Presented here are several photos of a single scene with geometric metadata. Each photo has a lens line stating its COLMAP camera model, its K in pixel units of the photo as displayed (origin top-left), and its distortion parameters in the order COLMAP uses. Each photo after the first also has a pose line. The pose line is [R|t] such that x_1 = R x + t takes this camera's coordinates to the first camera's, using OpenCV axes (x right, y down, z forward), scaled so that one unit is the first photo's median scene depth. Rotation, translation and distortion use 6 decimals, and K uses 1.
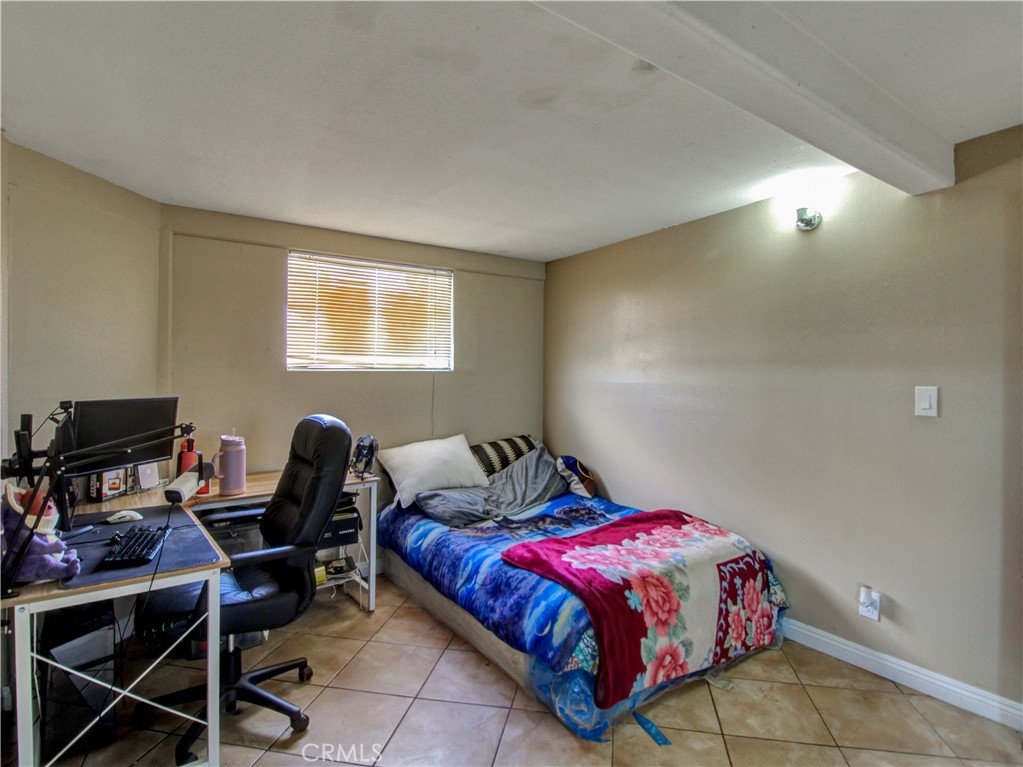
lens RADIAL K [[543.1, 0, 512.6], [0, 543.1, 372.5], [0, 0, 1]] dist [0.001169, -0.014409]
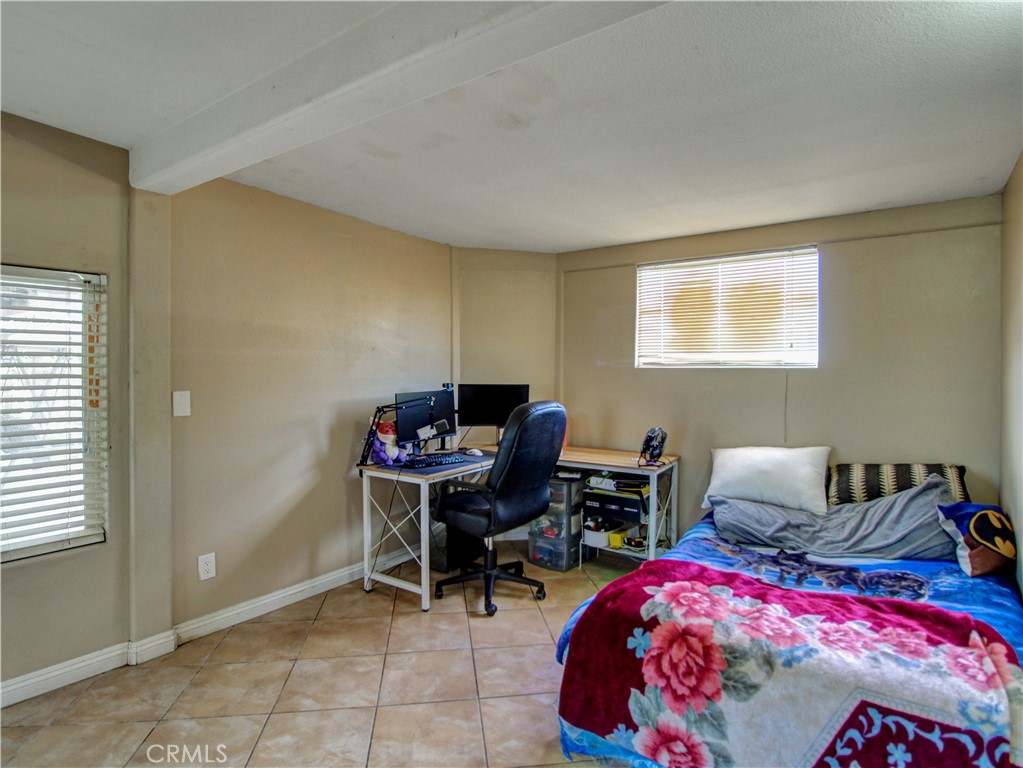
lens RADIAL K [[552.2, 0, 516.1], [0, 552.2, 372.3], [0, 0, 1]] dist [-0.001756, -0.010556]
pose [[0.319156, 0.001986, -0.947700, 0.782643], [-0.004774, 0.999988, 0.000488, 0.008032], [0.947690, 0.004368, 0.319162, 0.451536]]
